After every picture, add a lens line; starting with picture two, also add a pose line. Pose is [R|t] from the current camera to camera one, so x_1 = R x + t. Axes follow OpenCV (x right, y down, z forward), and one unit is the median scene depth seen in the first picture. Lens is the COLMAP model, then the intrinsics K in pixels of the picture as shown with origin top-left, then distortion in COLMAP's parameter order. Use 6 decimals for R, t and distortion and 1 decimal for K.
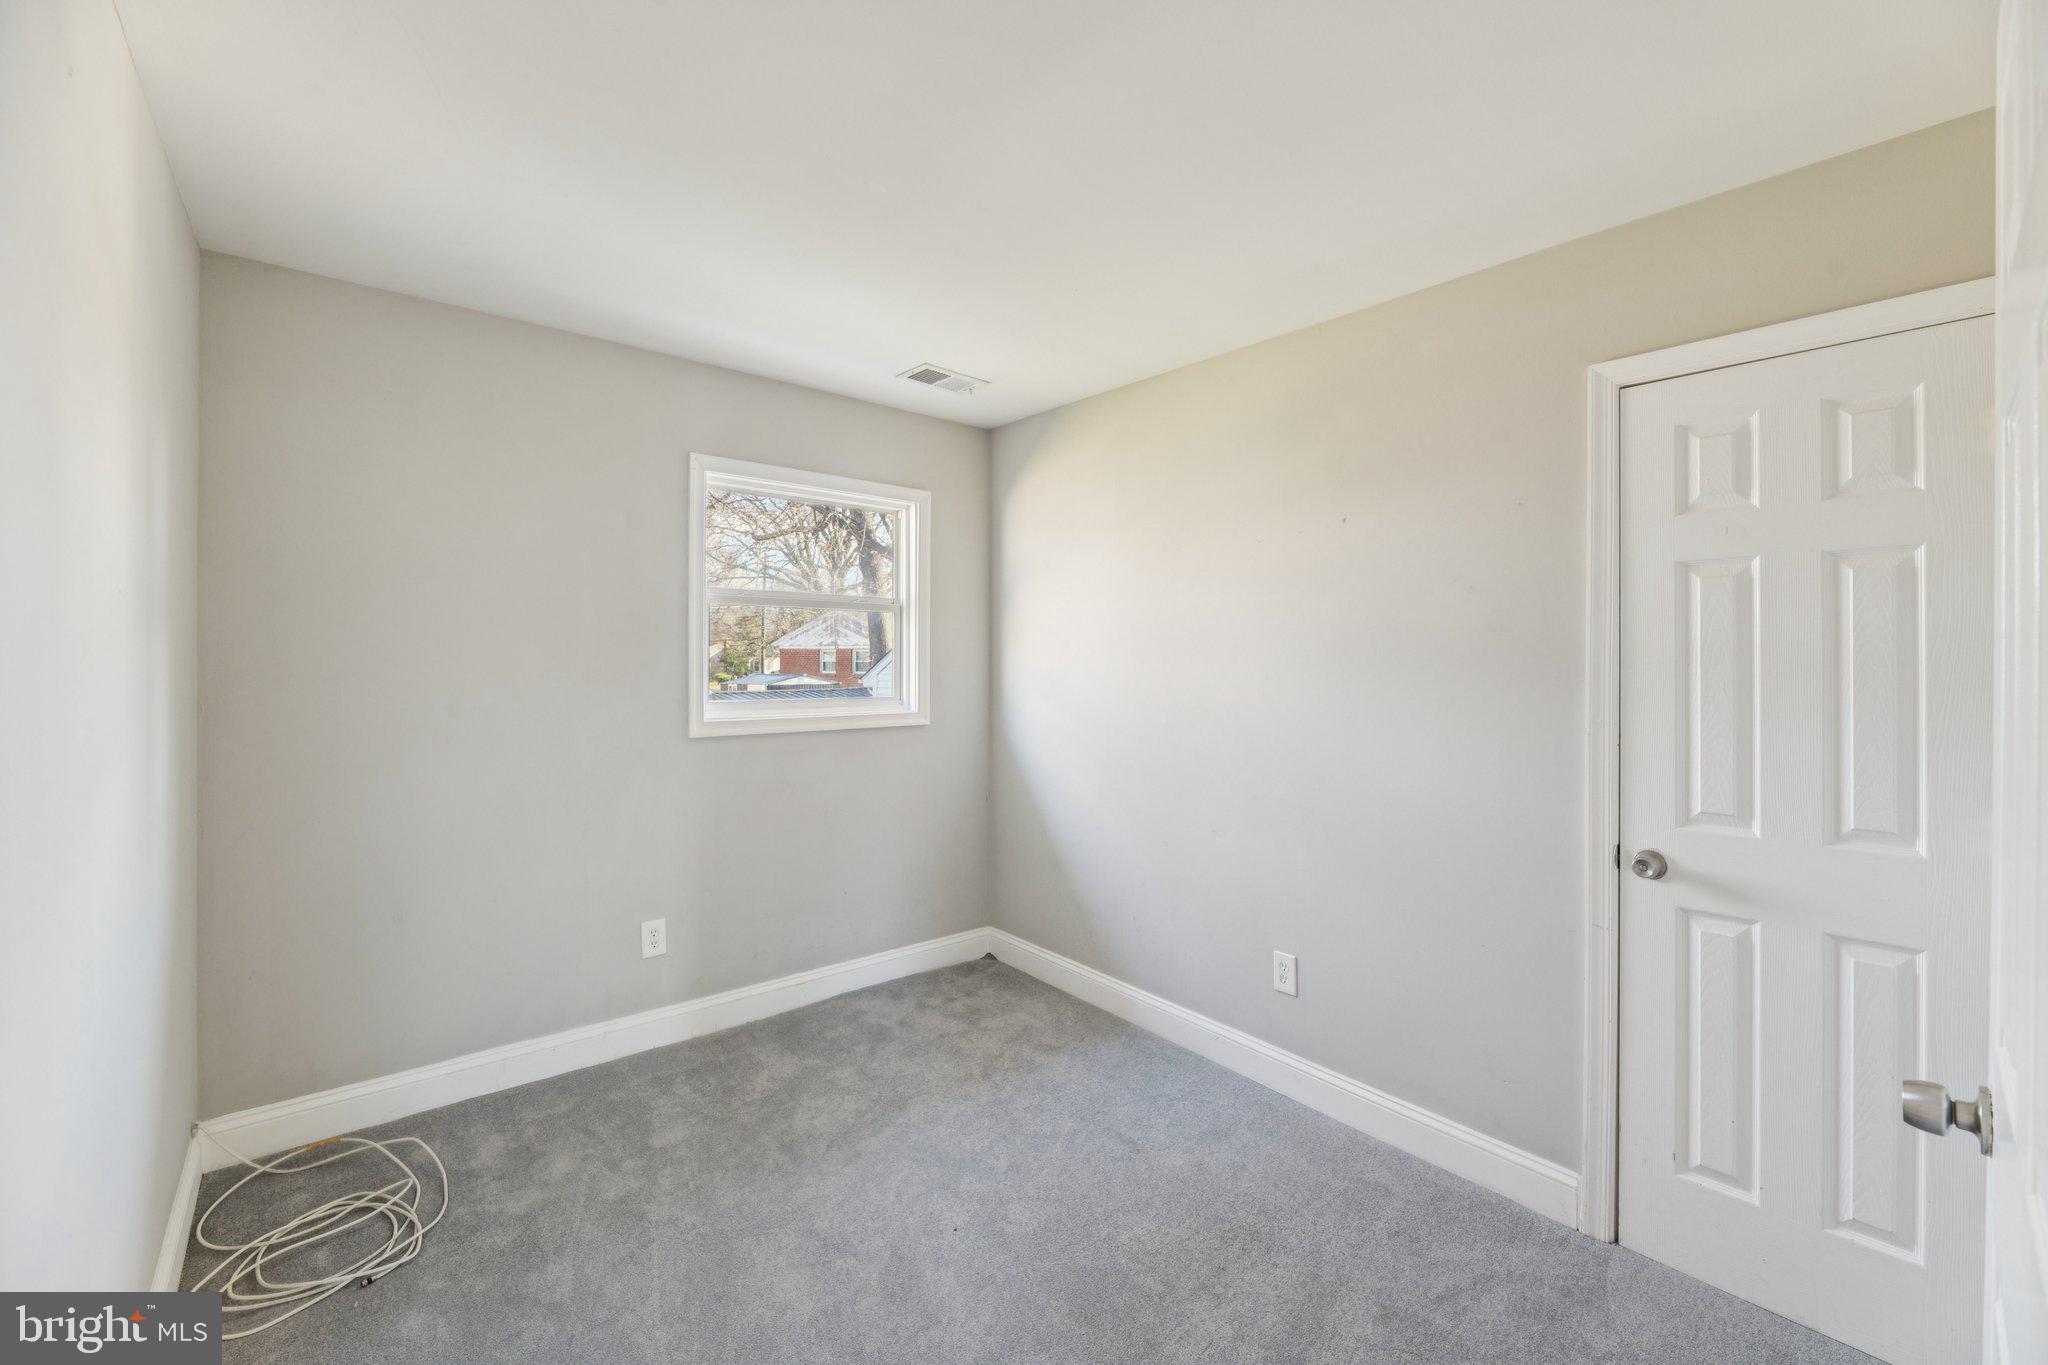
lens RADIAL K [[835.2, 0, 1028.3], [0, 835.2, 661.1], [0, 0, 1]] dist [-0.001213, -0.000313]
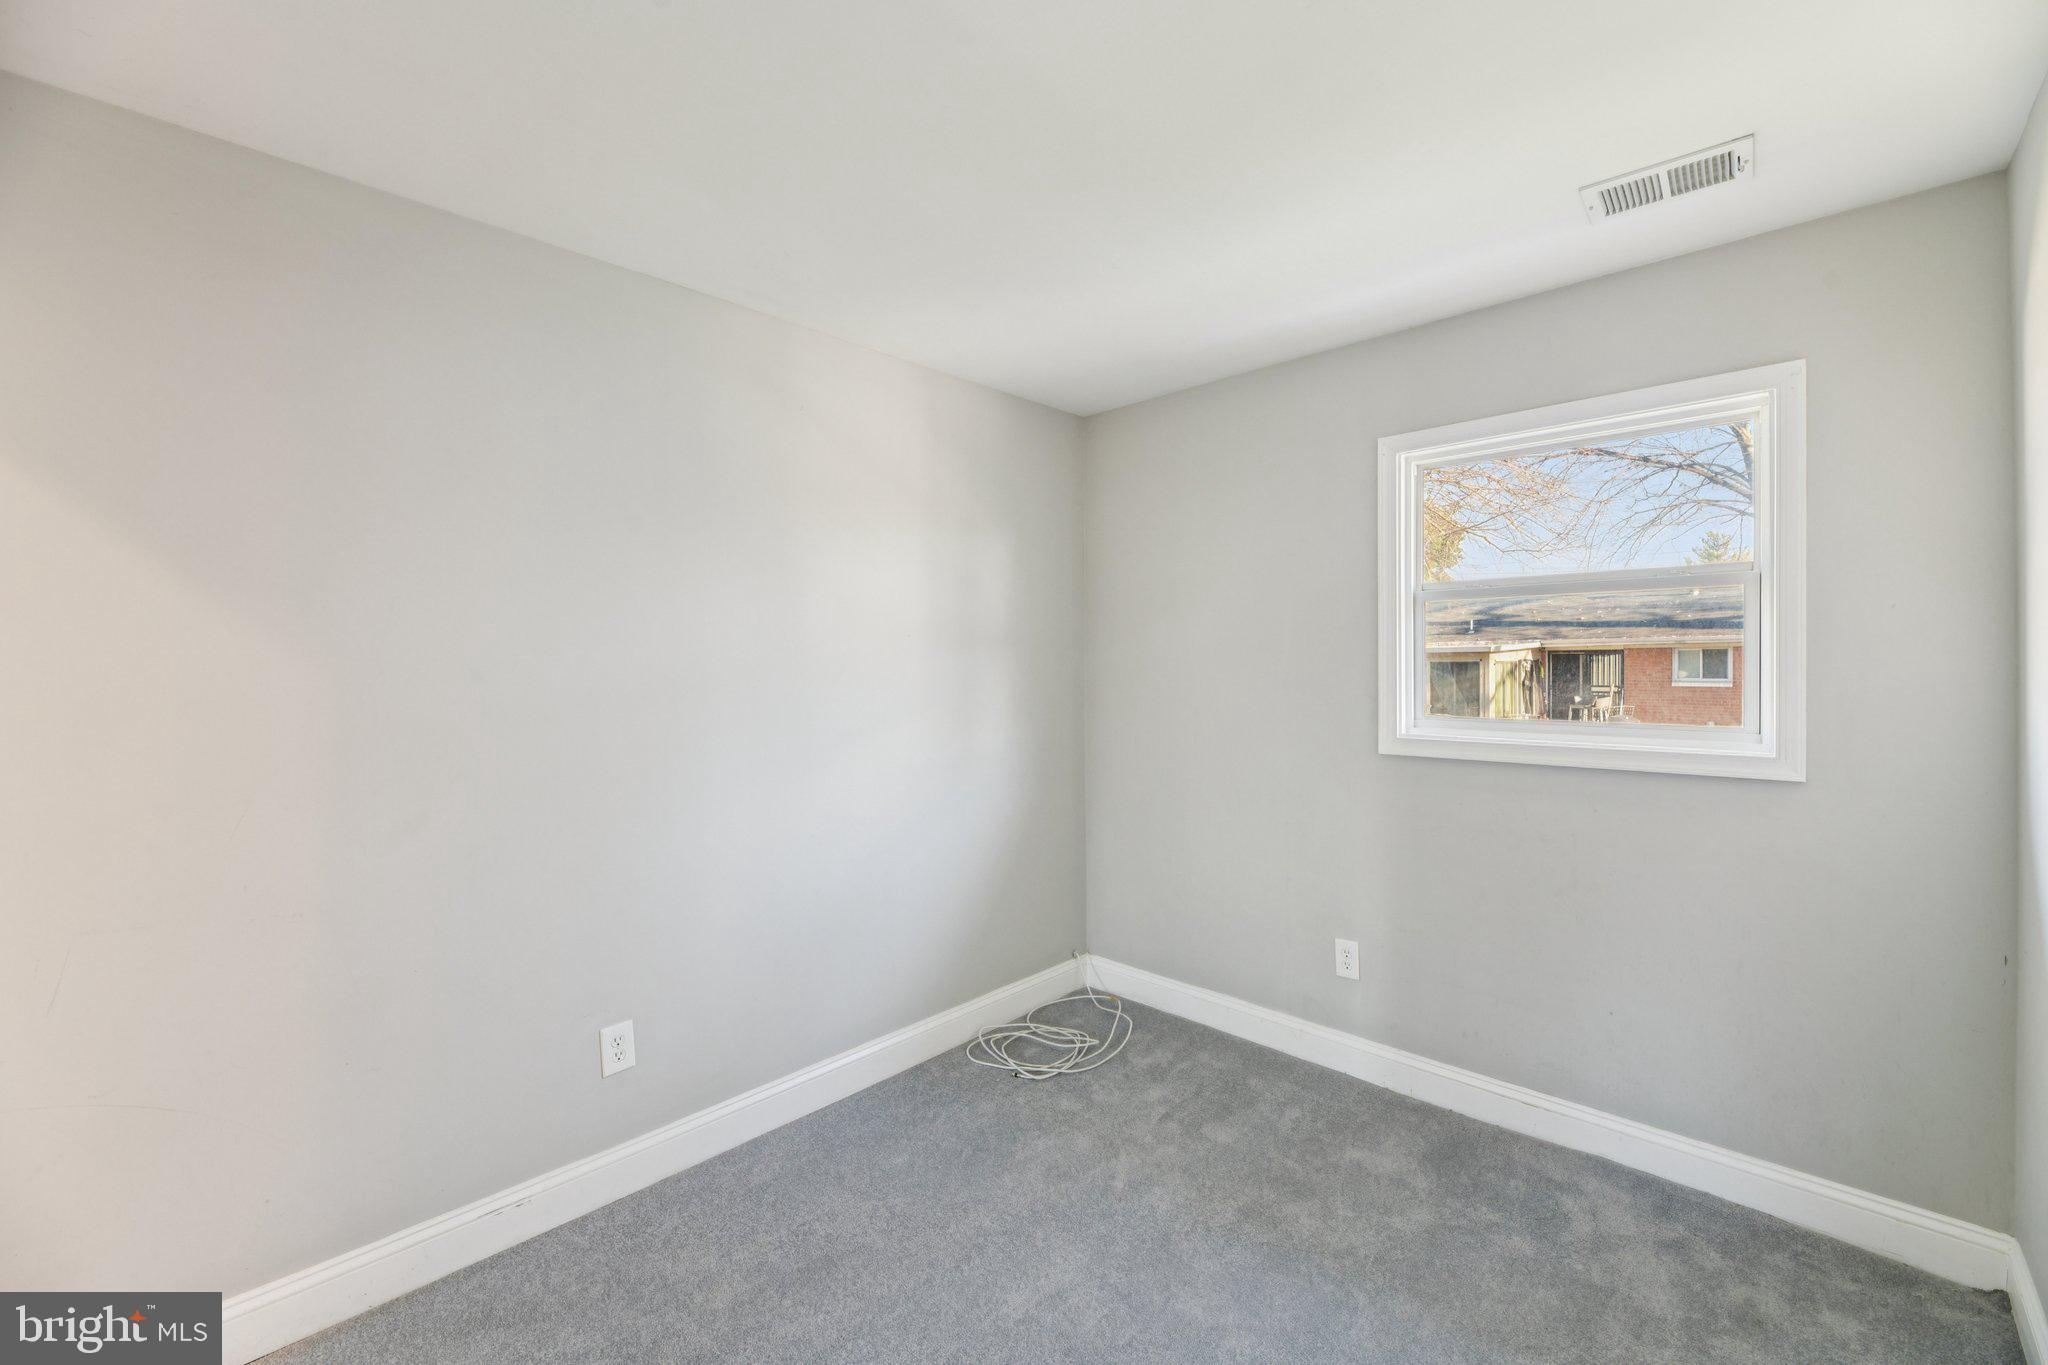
lens RADIAL K [[835.2, 0, 1028.3], [0, 835.2, 661.1], [0, 0, 1]] dist [-0.001213, -0.000313]
pose [[0.112863, -0.009692, -0.993563, 0.454057], [0.005210, 0.999944, -0.009162, -0.001986], [0.993597, -0.004142, 0.112907, 0.519992]]
